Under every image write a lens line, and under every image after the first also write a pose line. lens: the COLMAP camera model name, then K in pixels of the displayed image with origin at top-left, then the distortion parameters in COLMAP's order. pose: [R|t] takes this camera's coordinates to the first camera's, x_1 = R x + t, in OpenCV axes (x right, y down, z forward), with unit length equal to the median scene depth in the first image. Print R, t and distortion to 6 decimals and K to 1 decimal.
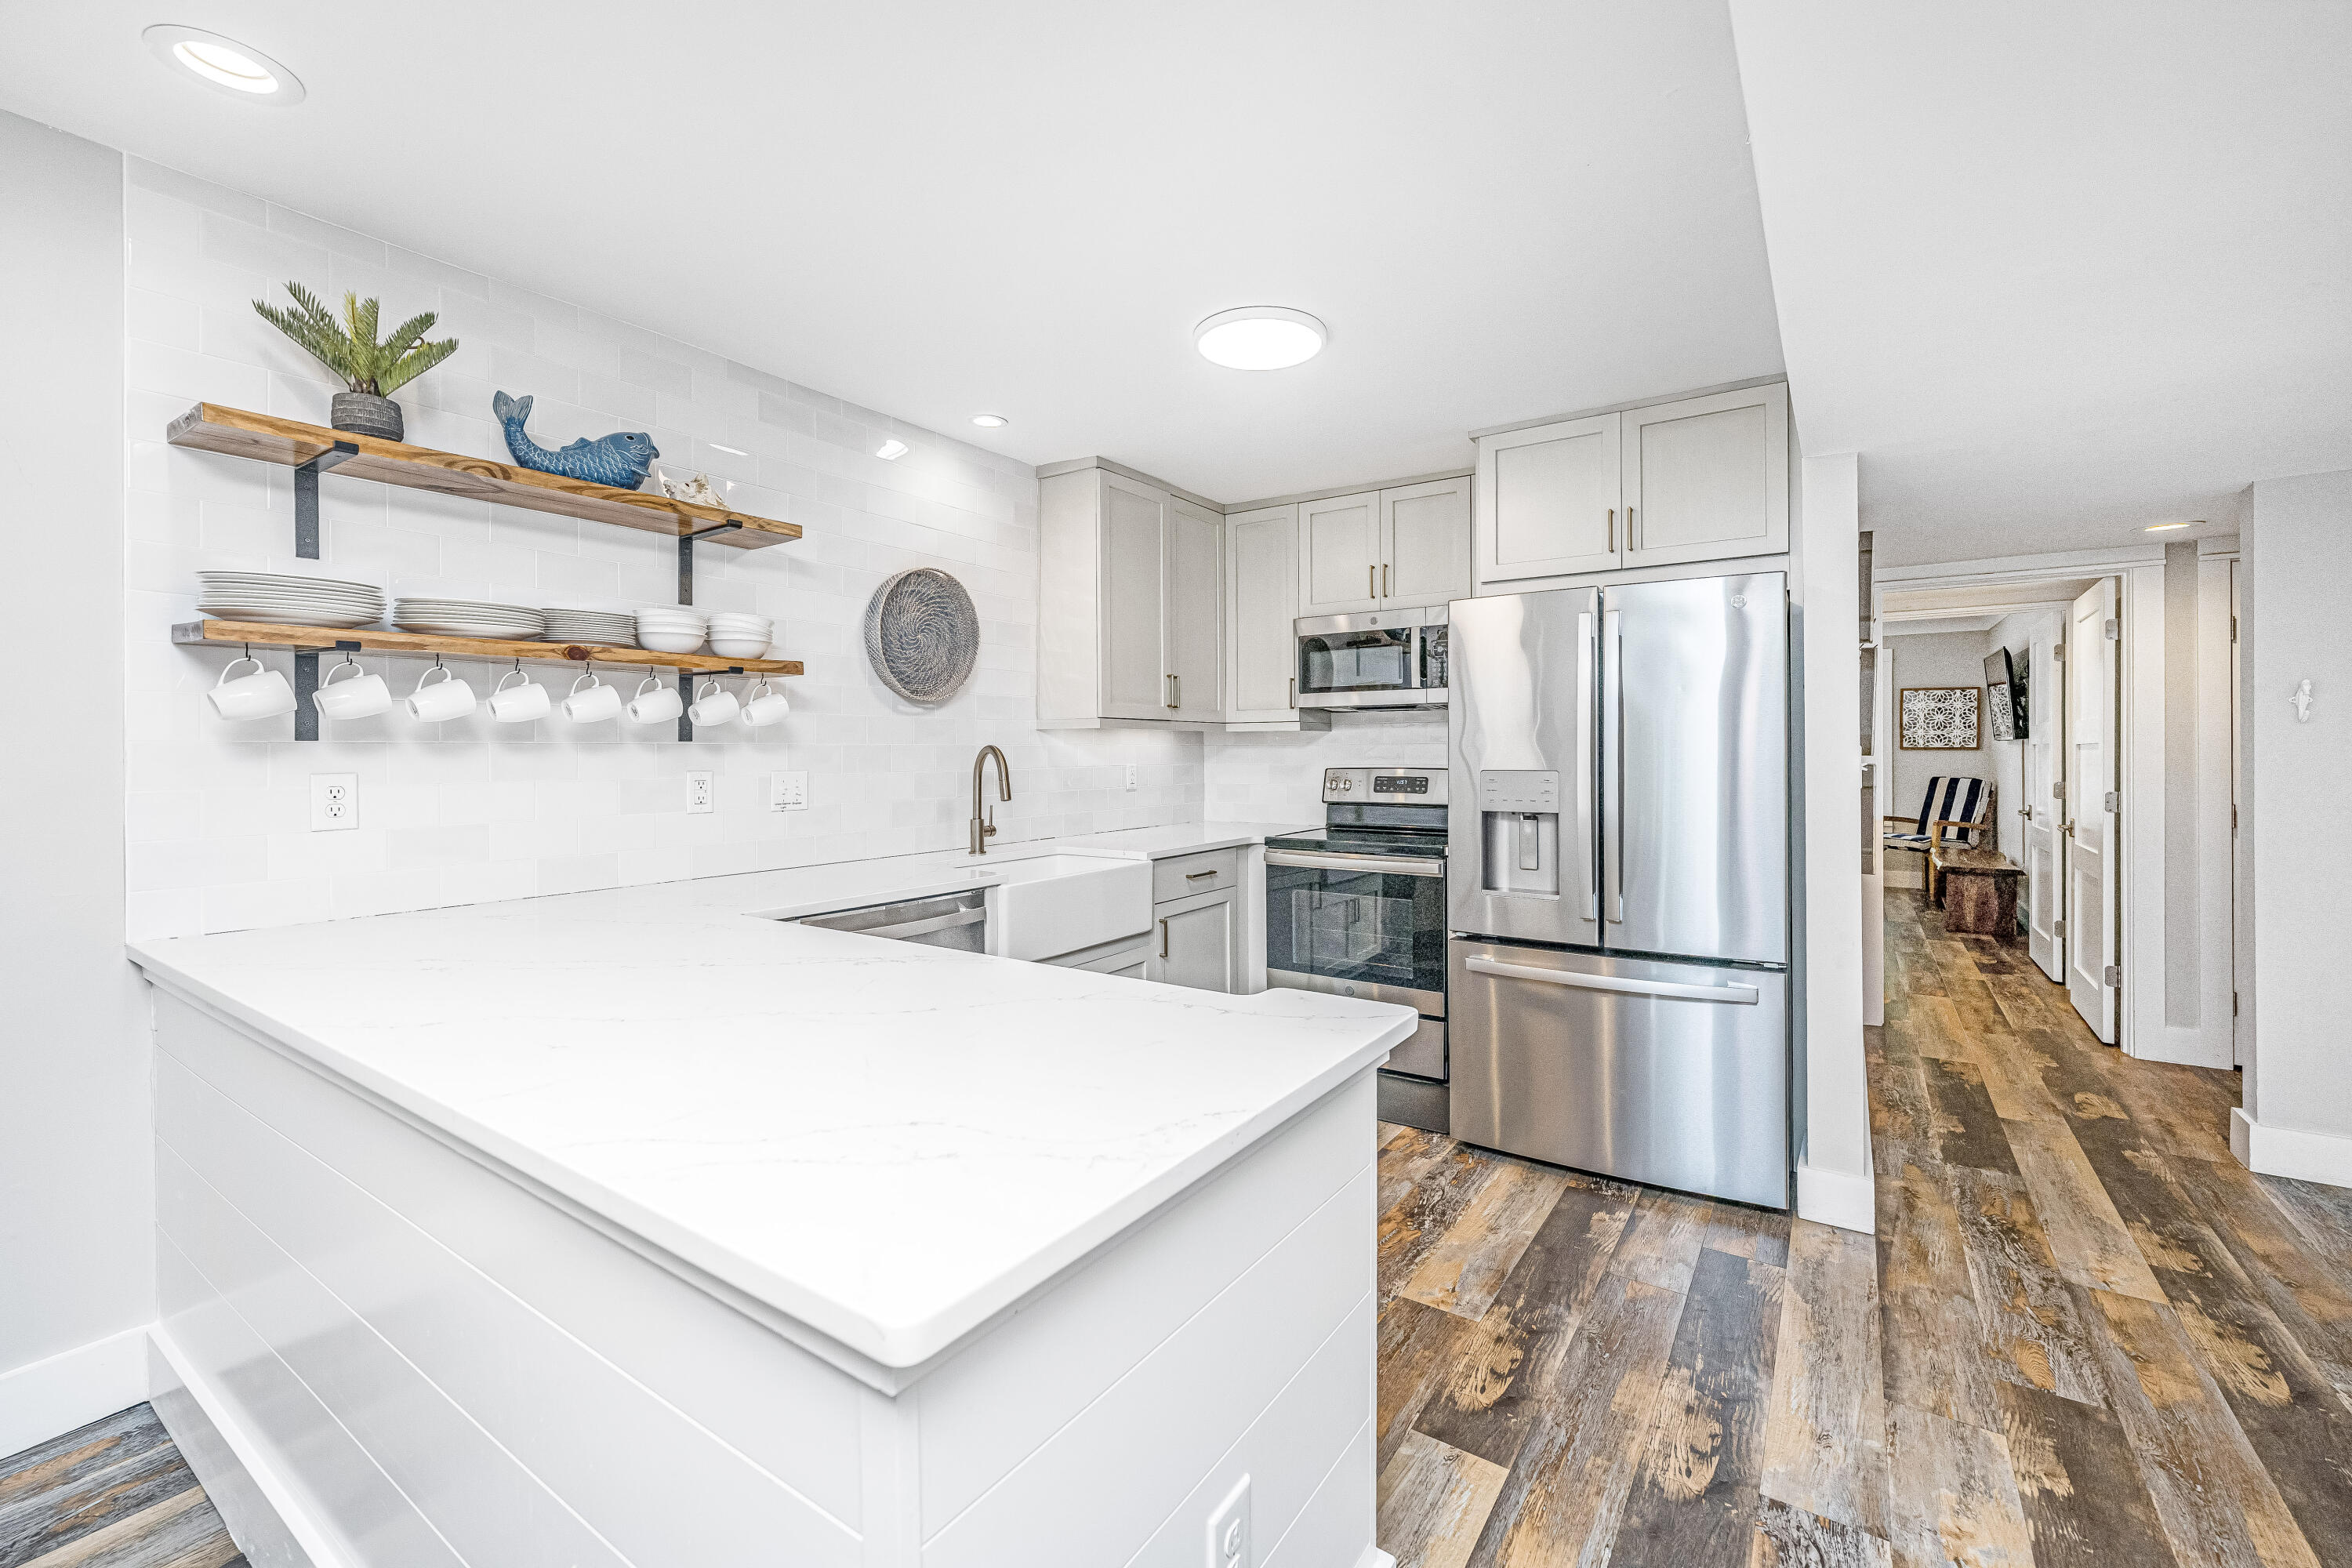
lens RADIAL K [[964.6, 0, 1170.1], [0, 964.6, 752.5], [0, 0, 1]] dist [0.006496, 0.000029]
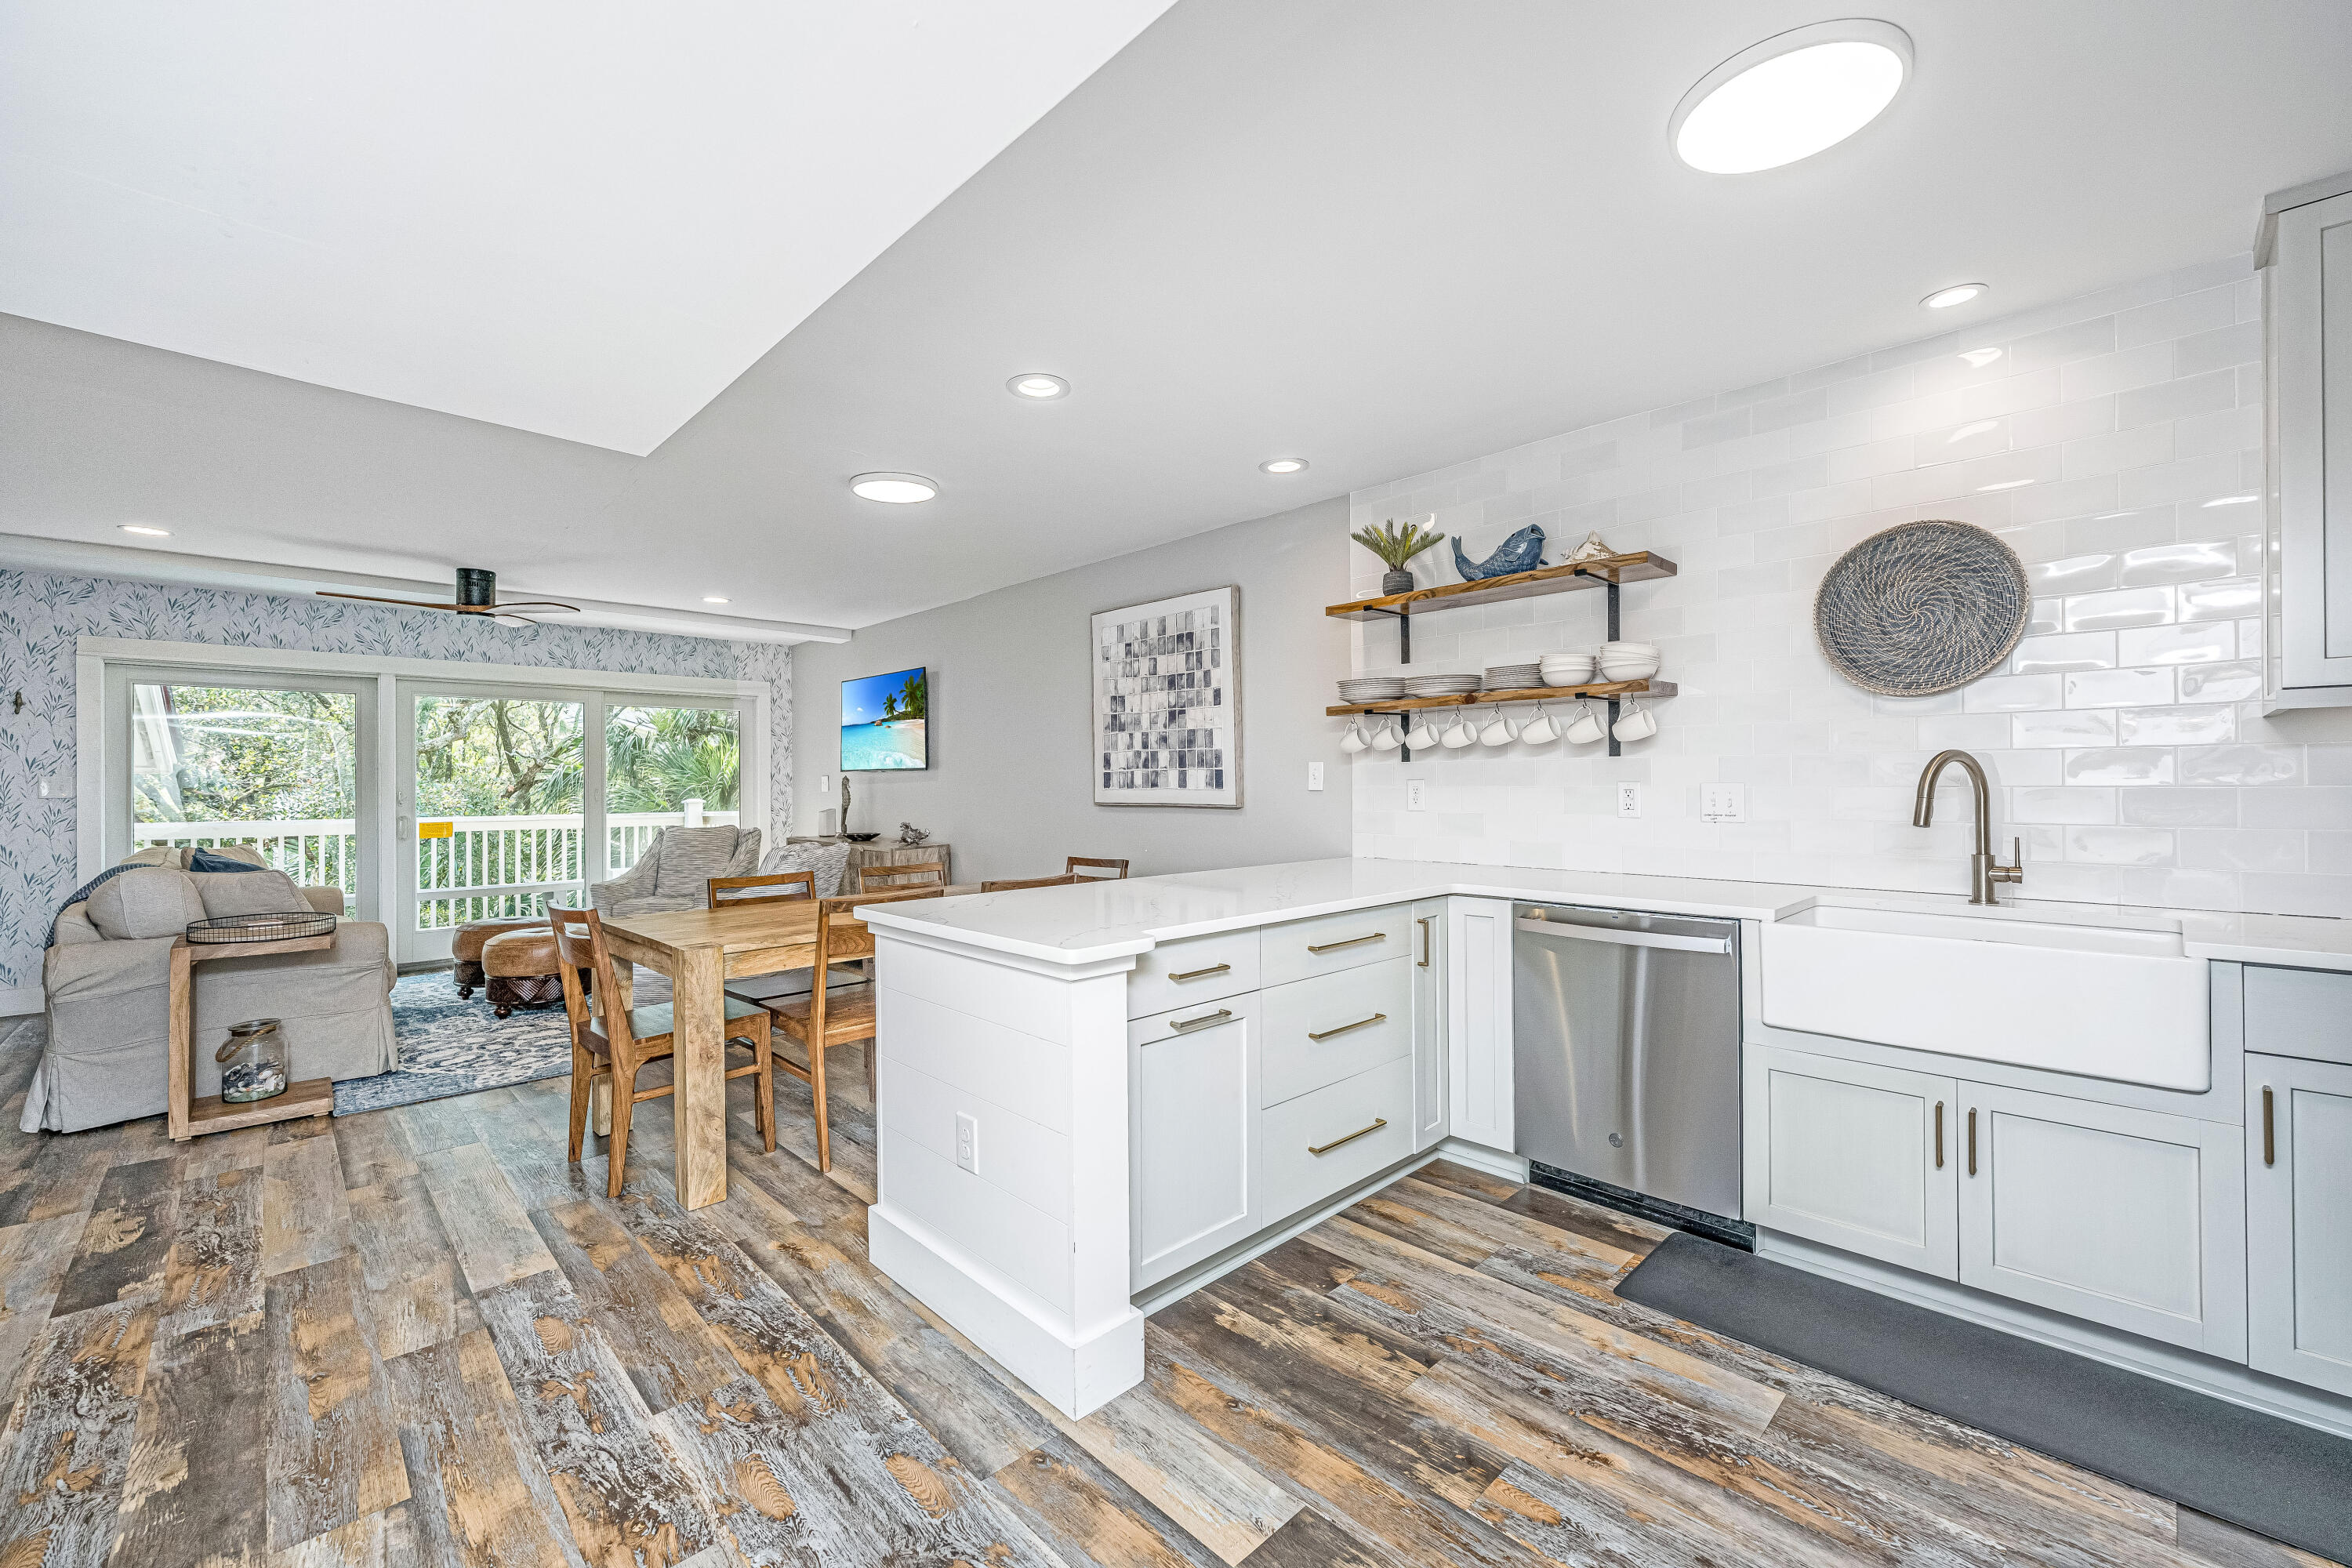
lens RADIAL K [[964.6, 0, 1185.5], [0, 964.6, 781.7], [0, 0, 1]] dist [0.006496, 0.000029]
pose [[-0.190328, 0.008138, -0.981687, 0.777800], [0.005662, 0.999958, 0.007192, 0.009055], [0.981704, -0.004190, -0.190367, 0.717514]]
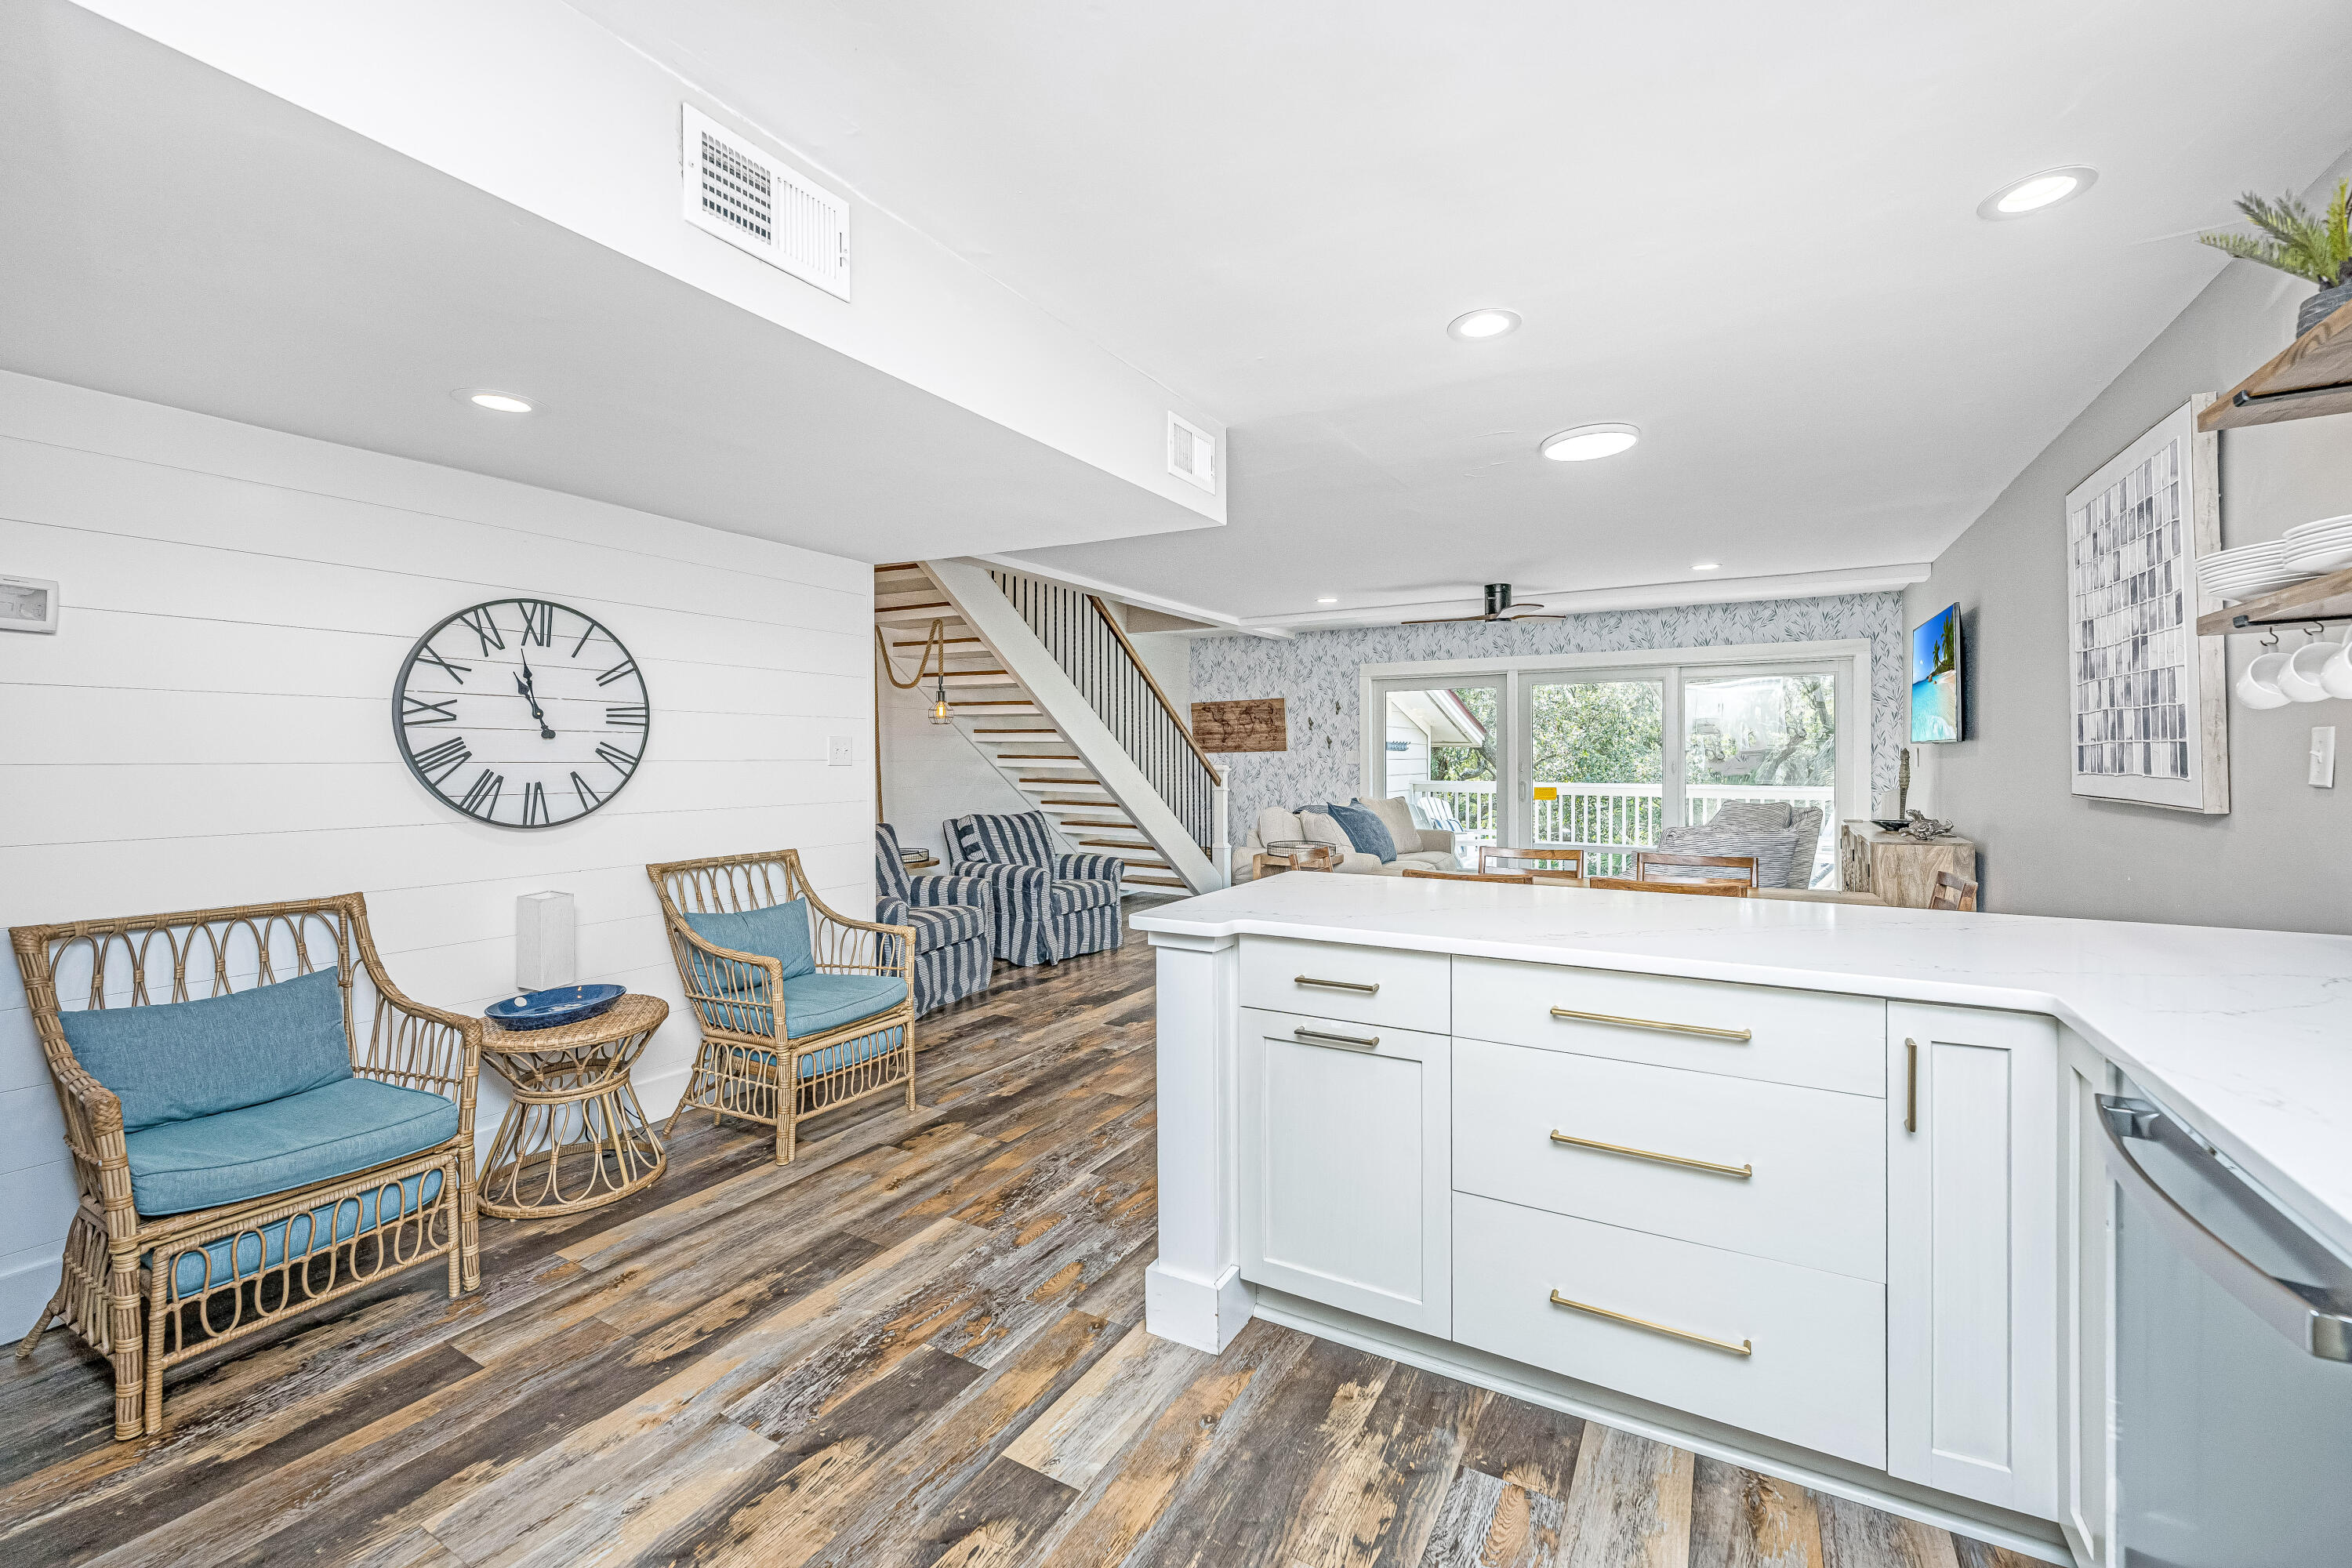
lens RADIAL K [[964.6, 0, 1165.3], [0, 964.6, 767.1], [0, 0, 1]] dist [0.006496, 0.000029]
pose [[-0.997031, 0.011321, -0.076162, 0.156820], [0.010241, 0.999842, 0.014556, 0.000455], [0.076314, 0.013732, -0.996989, 1.285315]]
